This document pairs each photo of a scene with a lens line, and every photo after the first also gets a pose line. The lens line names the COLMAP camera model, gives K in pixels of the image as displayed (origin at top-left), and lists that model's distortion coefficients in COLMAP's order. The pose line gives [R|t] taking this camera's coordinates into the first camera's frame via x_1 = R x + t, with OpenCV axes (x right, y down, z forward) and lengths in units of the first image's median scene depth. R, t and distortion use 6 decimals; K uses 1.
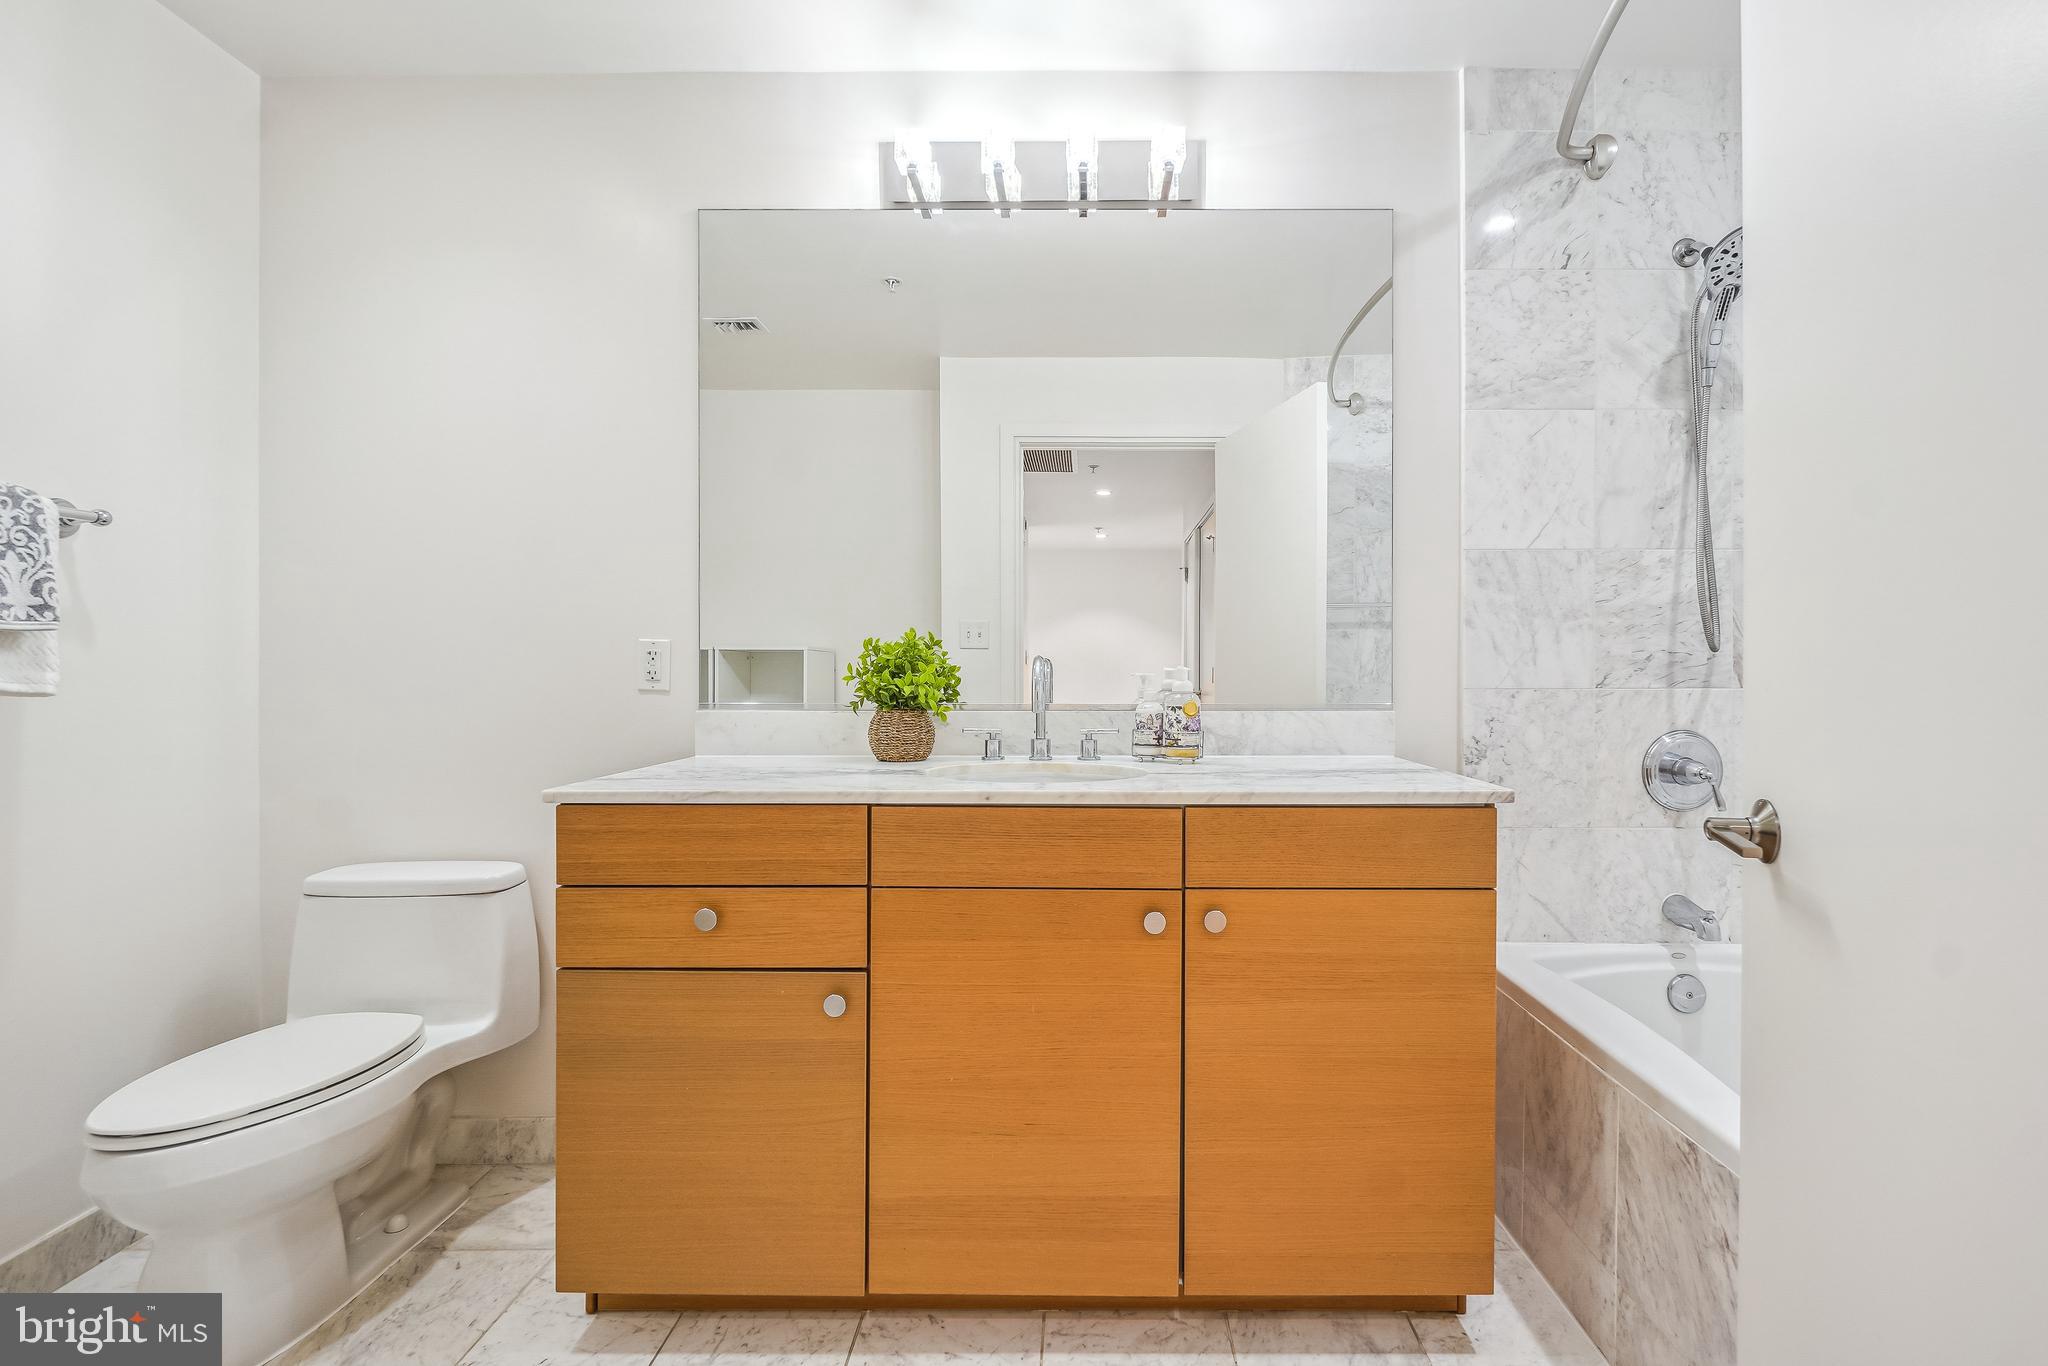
lens RADIAL K [[926.6, 0, 1100.8], [0, 926.6, 664.7], [0, 0, 1]] dist [-0.005695, -0.000789]
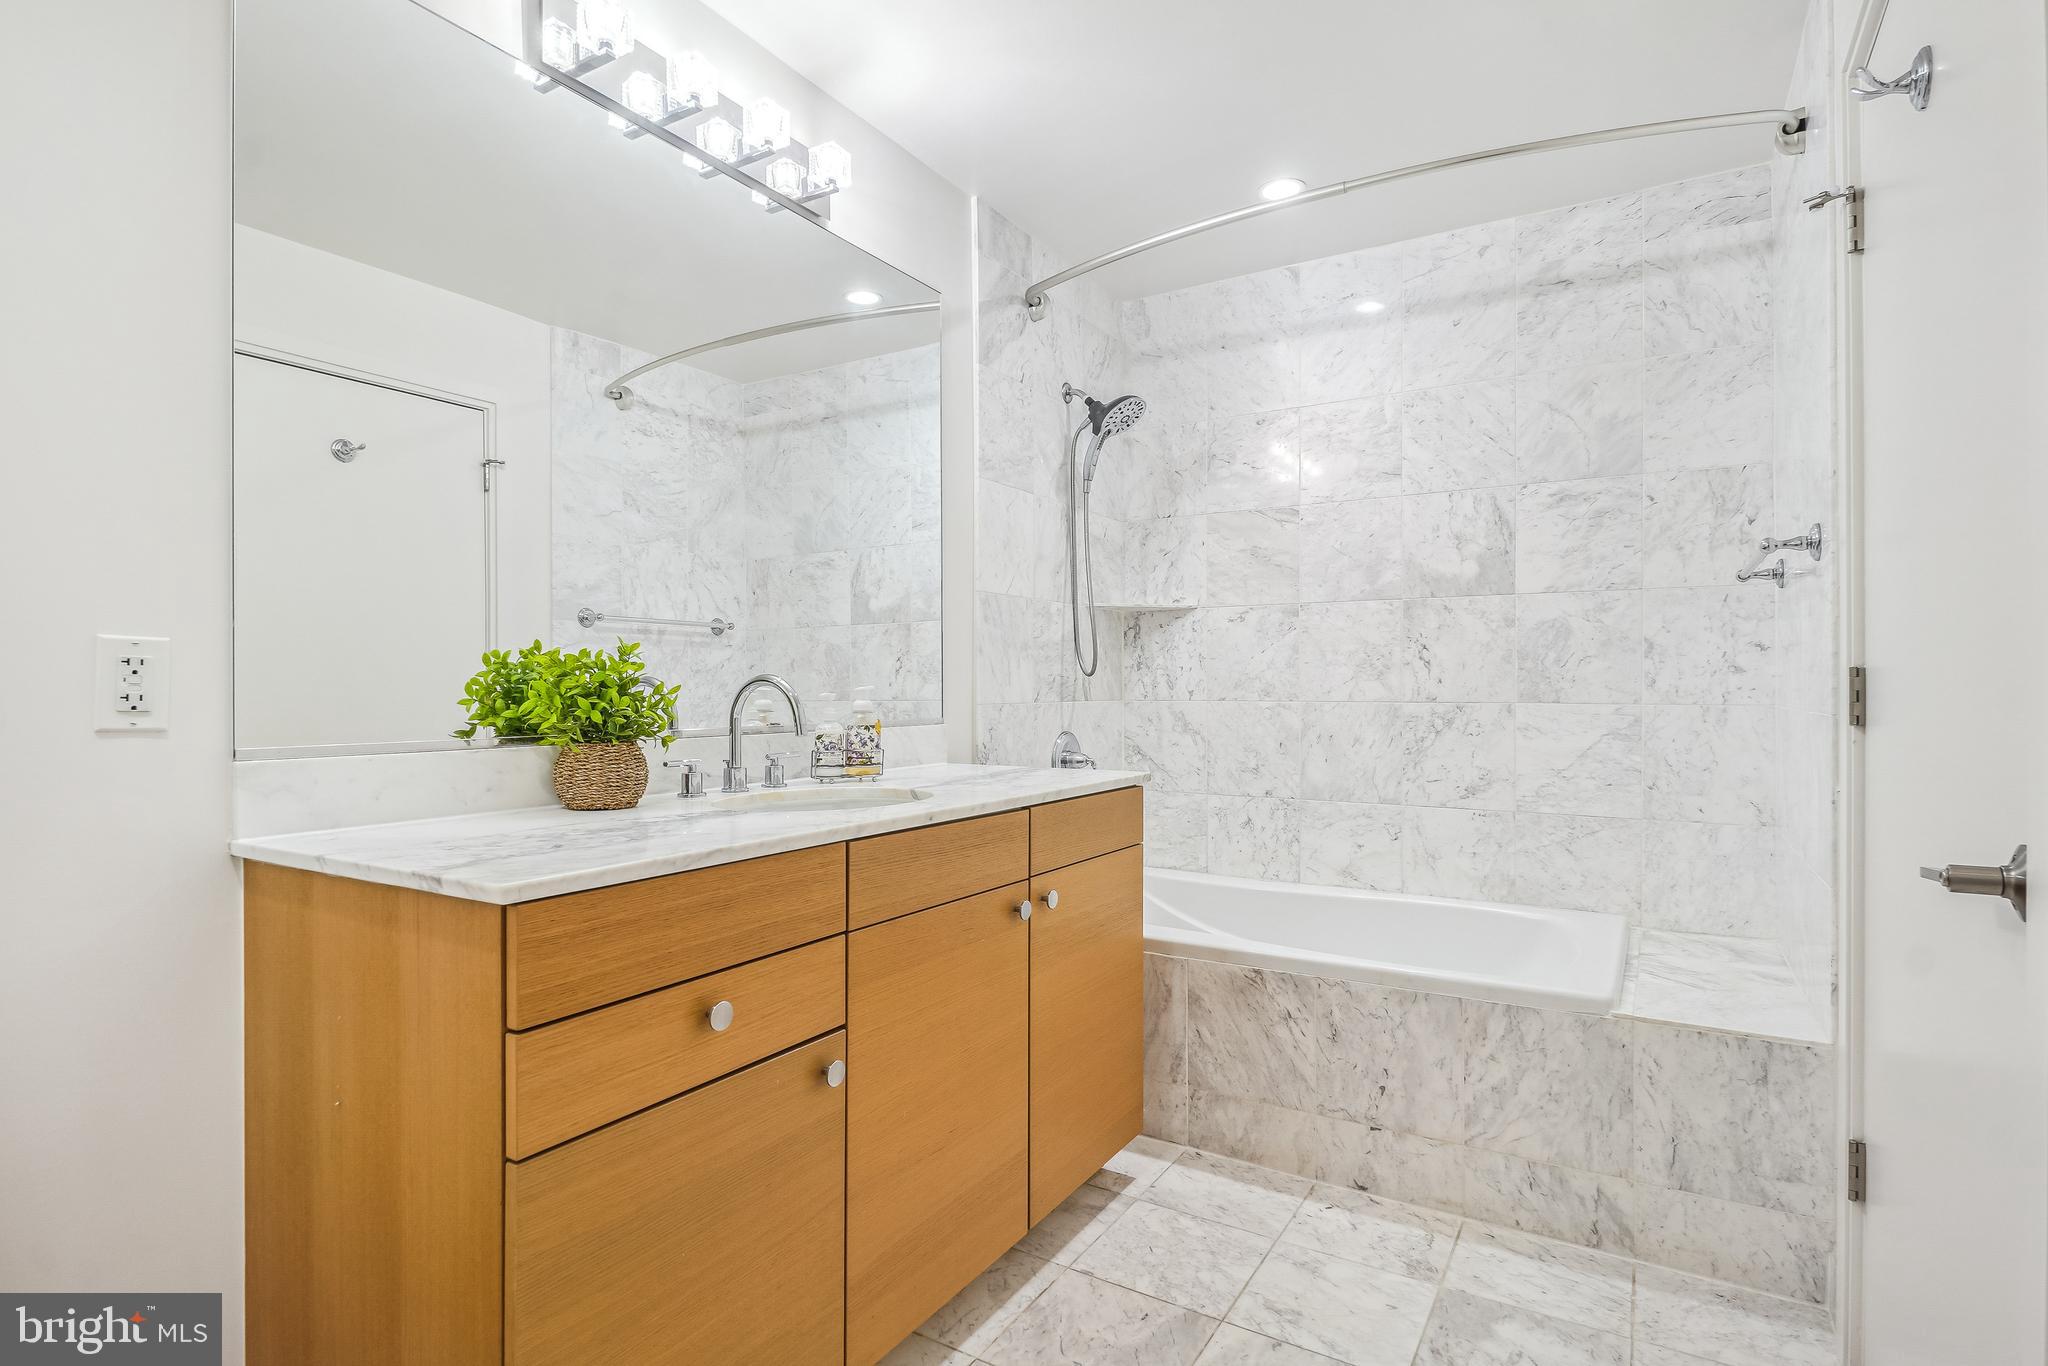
lens RADIAL K [[1010.7, 0, 1036.0], [0, 1010.7, 677.9], [0, 0, 1]] dist [0.010660, -0.013612]
pose [[0.519742, 0.007259, 0.854293, -0.720262], [-0.003463, 0.999974, -0.006390, -0.001024], [-0.854317, 0.000363, 0.519753, 0.241084]]
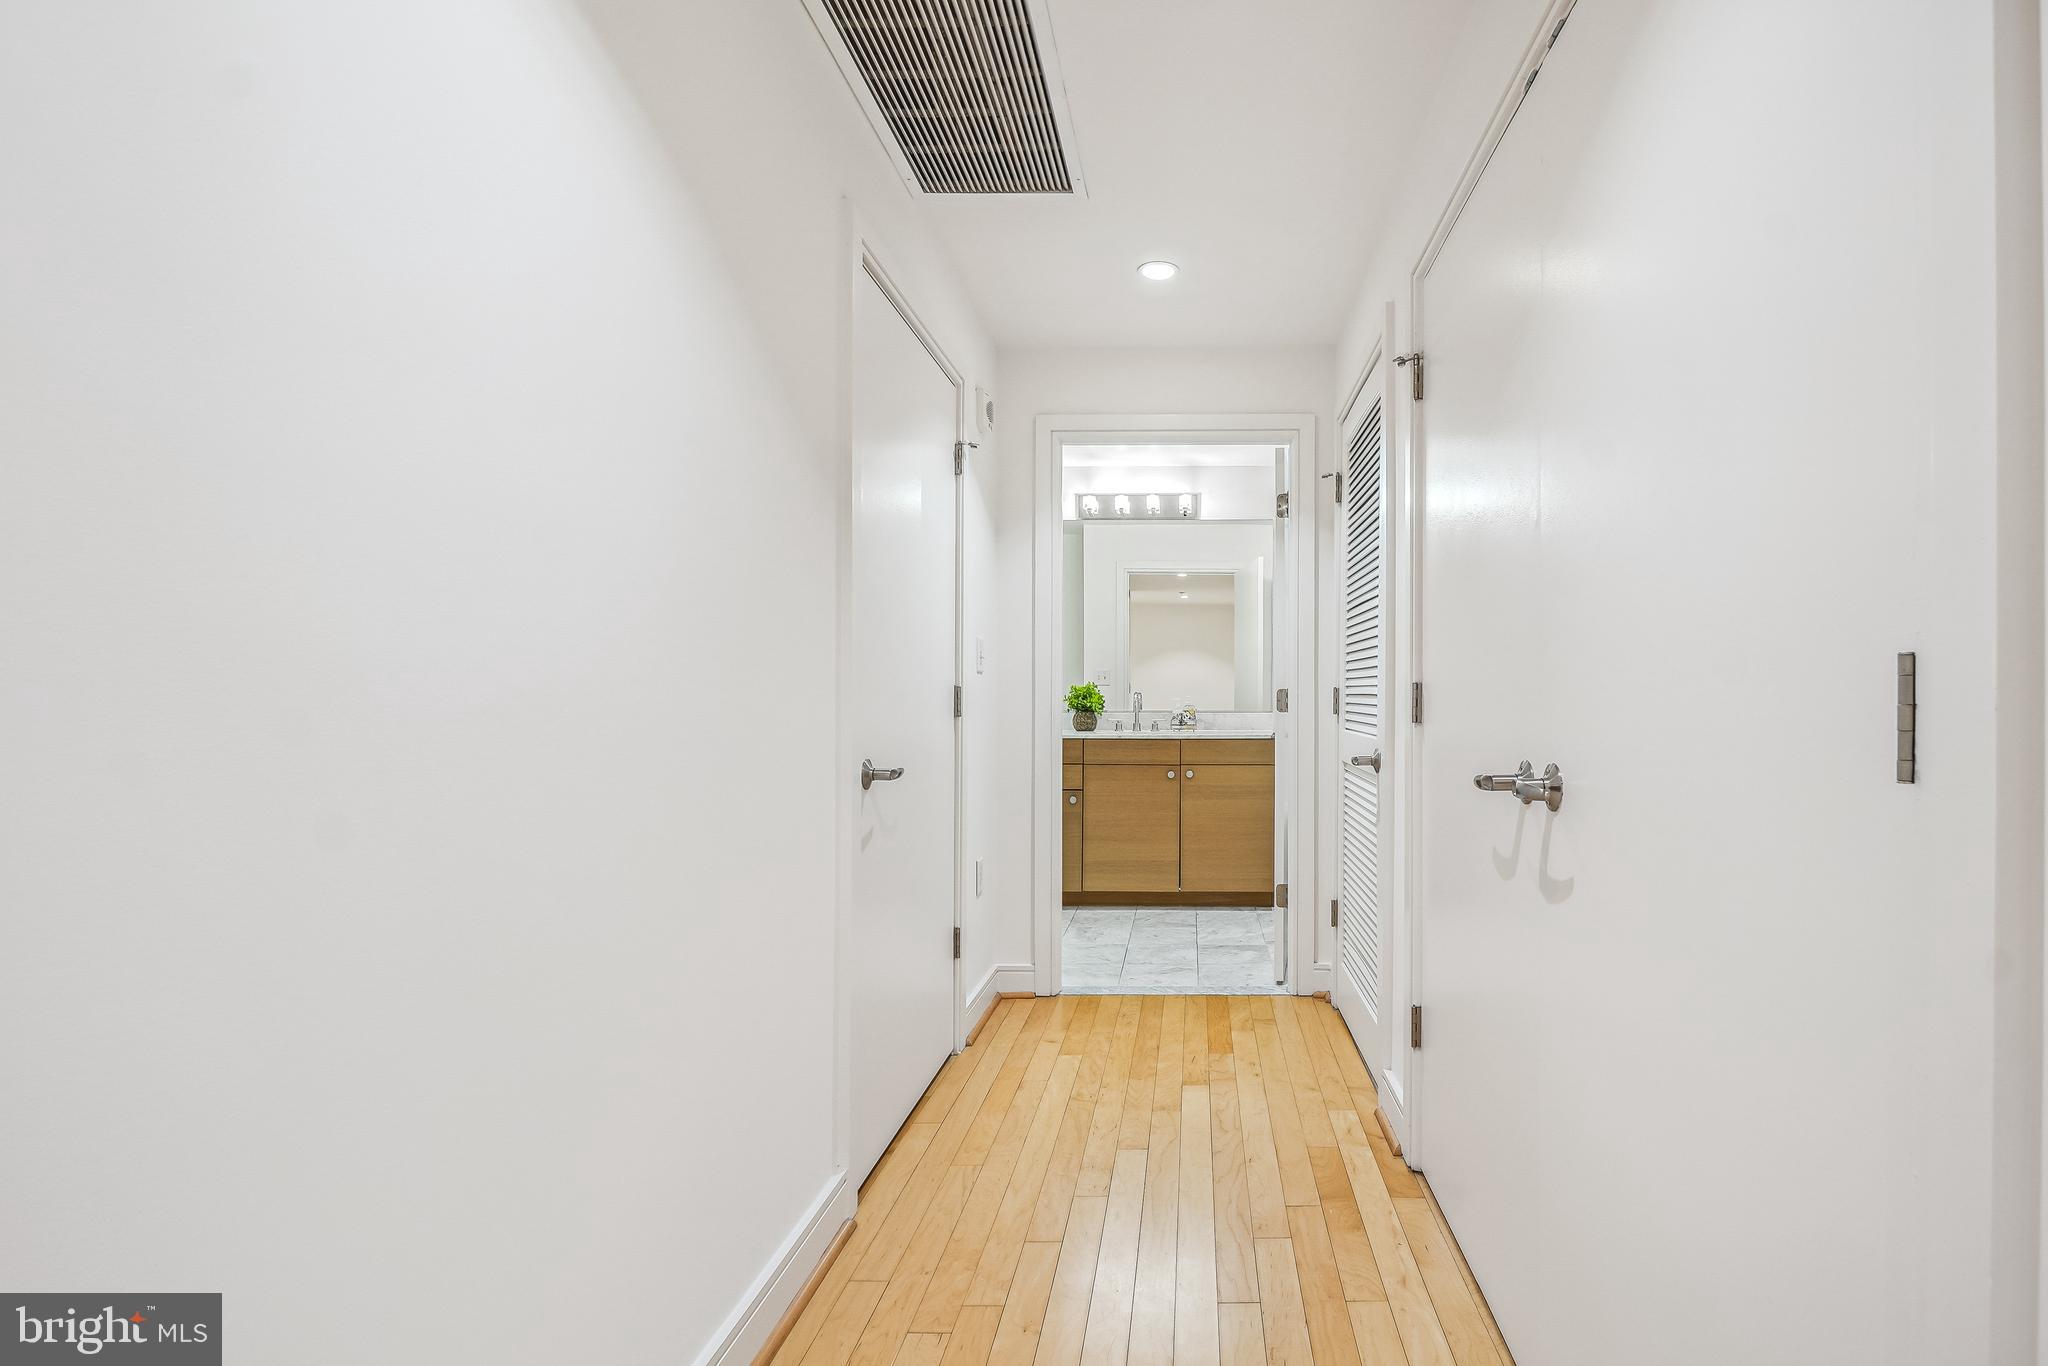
lens RADIAL K [[925.7, 0, 1029.7], [0, 925.7, 690.7], [0, 0, 1]] dist [-0.049312, 0.023112]
pose [[0.983060, 0.002153, -0.183274, 0.119068], [-0.002157, 0.999998, 0.000177, -0.013152], [0.183274, 0.000222, 0.983062, -1.666859]]
